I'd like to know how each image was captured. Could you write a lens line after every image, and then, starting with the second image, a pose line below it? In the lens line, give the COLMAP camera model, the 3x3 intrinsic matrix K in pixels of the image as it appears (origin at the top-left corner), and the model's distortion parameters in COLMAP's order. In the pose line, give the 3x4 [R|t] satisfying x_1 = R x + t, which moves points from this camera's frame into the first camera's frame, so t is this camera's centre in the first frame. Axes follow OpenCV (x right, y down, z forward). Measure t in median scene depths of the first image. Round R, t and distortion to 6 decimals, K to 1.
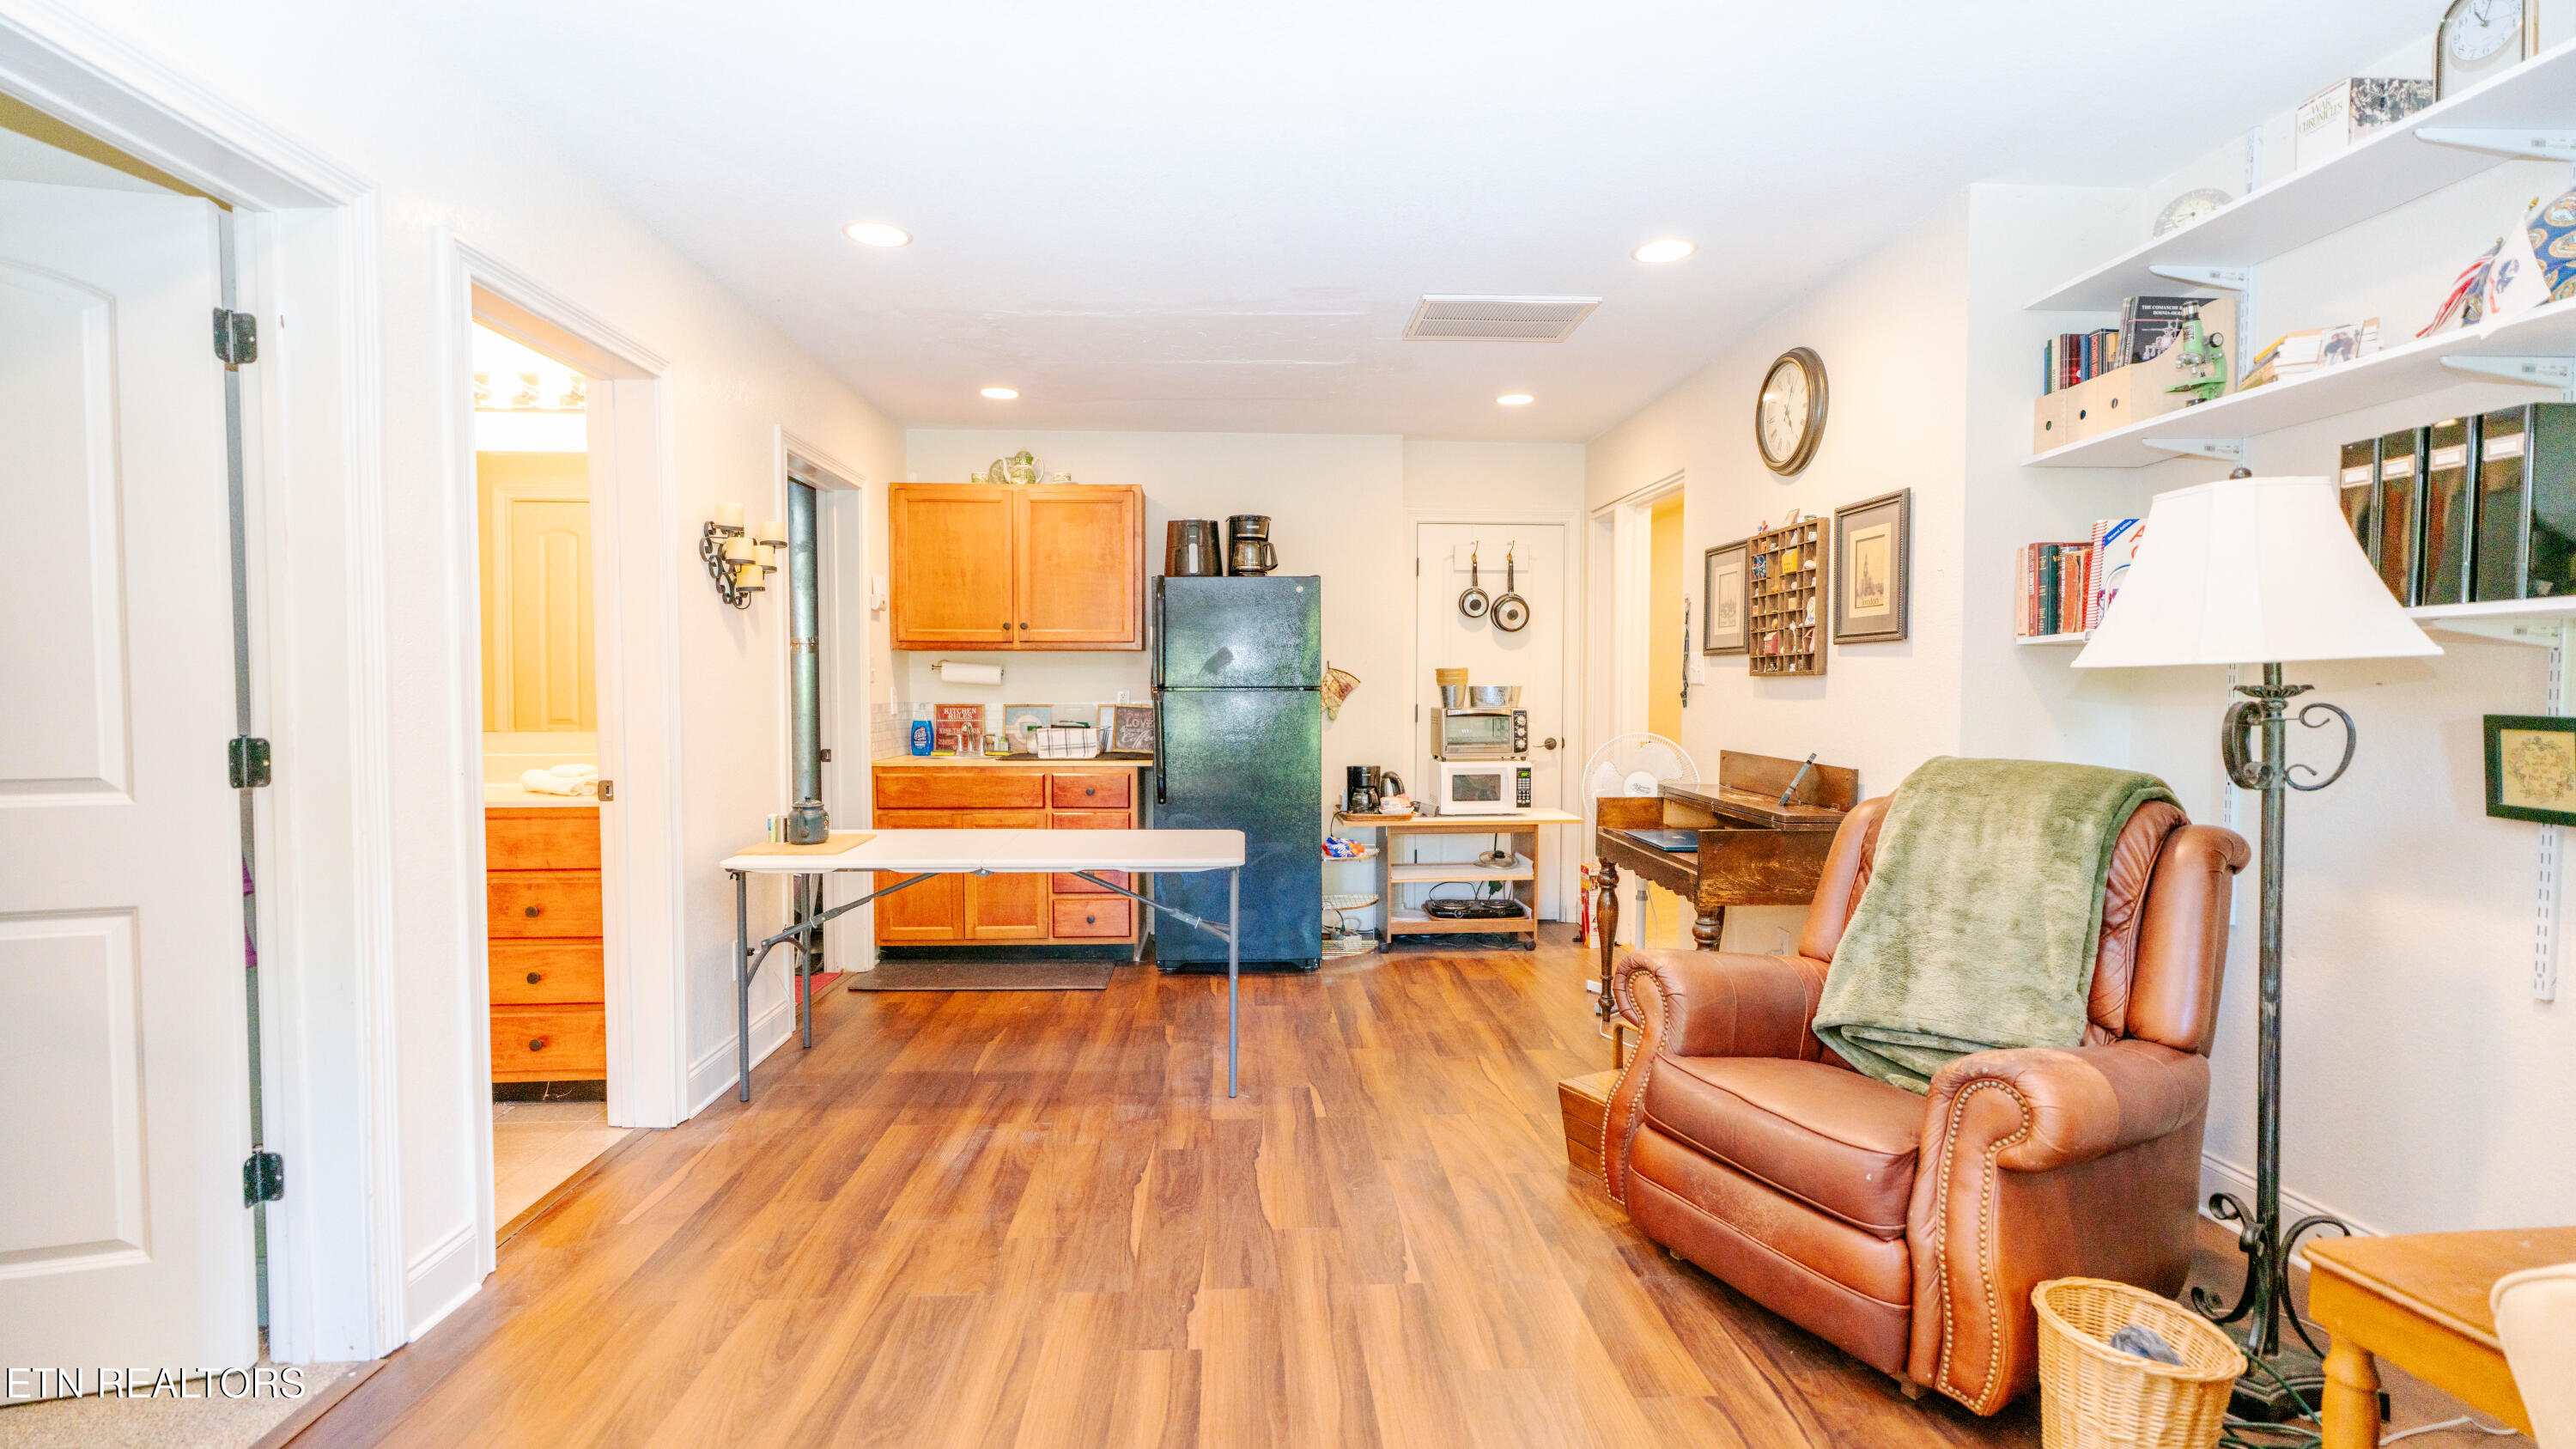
lens RADIAL K [[1192.1, 0, 1288.0], [0, 1192.1, 724.5], [0, 0, 1]] dist [-0.002897, -0.000864]
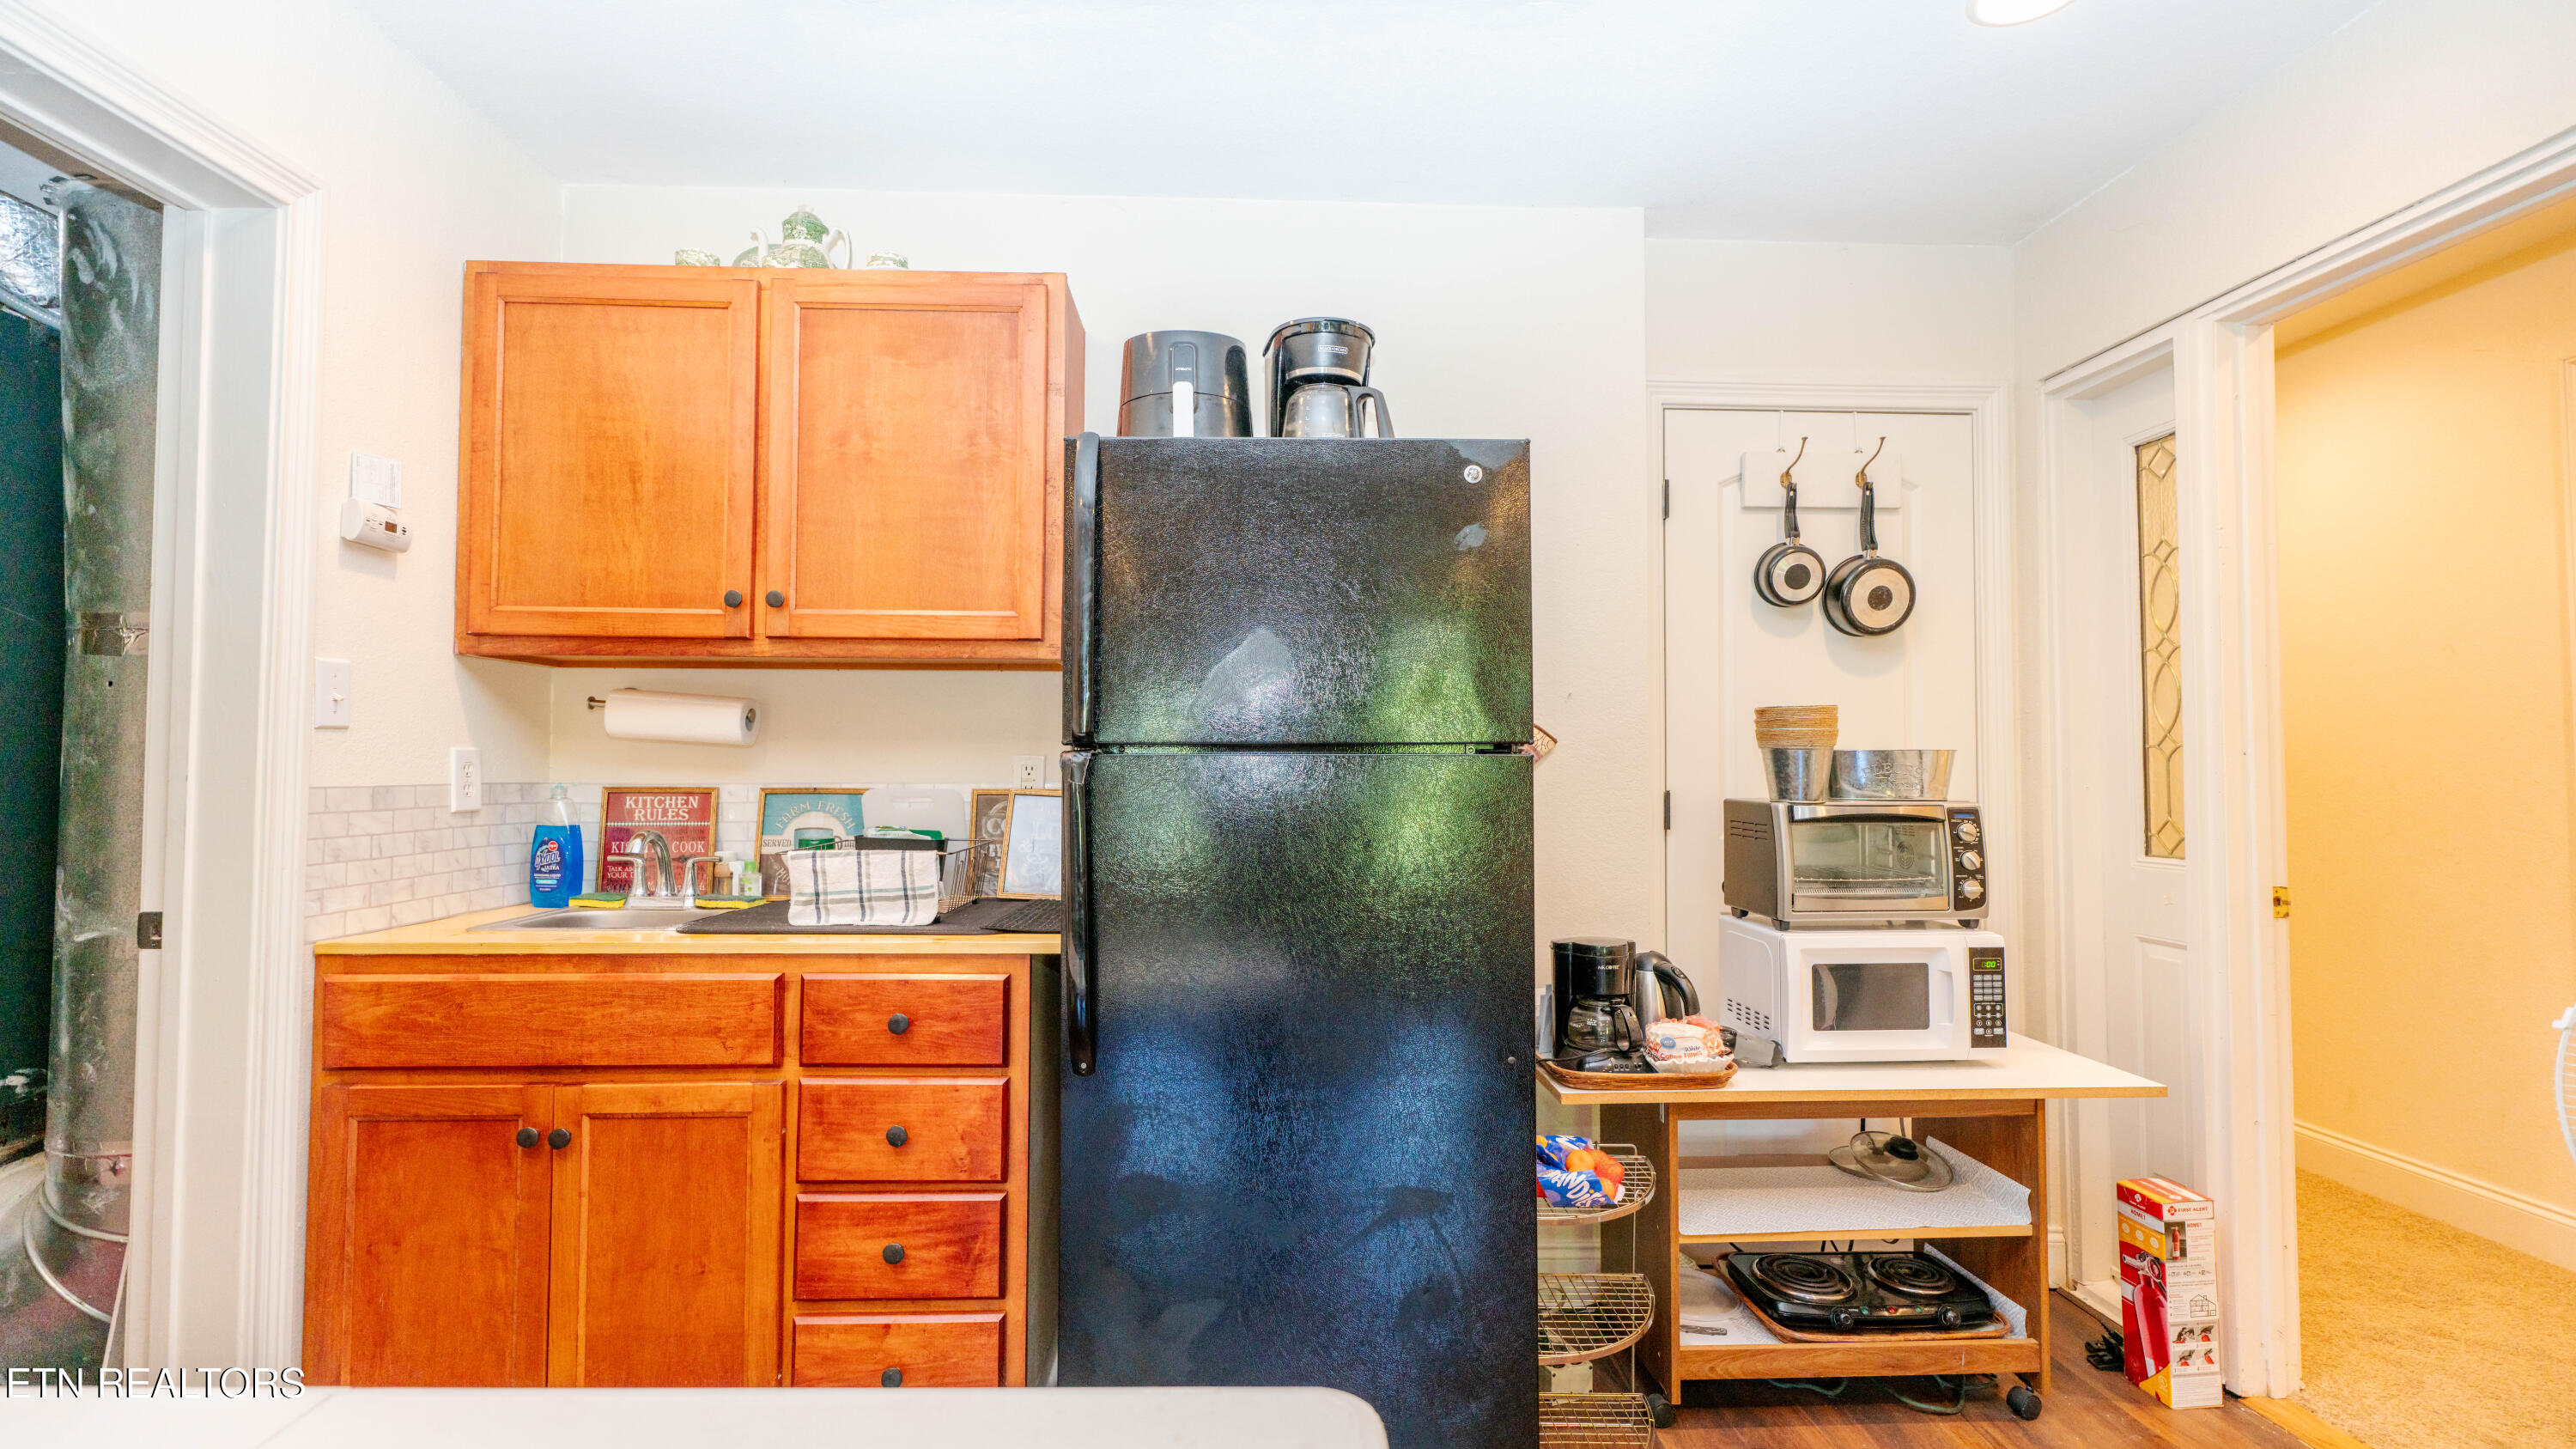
lens RADIAL K [[1192.1, 0, 1288.0], [0, 1192.1, 724.5], [0, 0, 1]] dist [-0.002897, -0.000864]
pose [[0.999933, 0.003161, -0.011145, -0.038049], [-0.003939, 0.997501, -0.070543, -0.010594], [0.010894, 0.070583, 0.997446, 0.583285]]
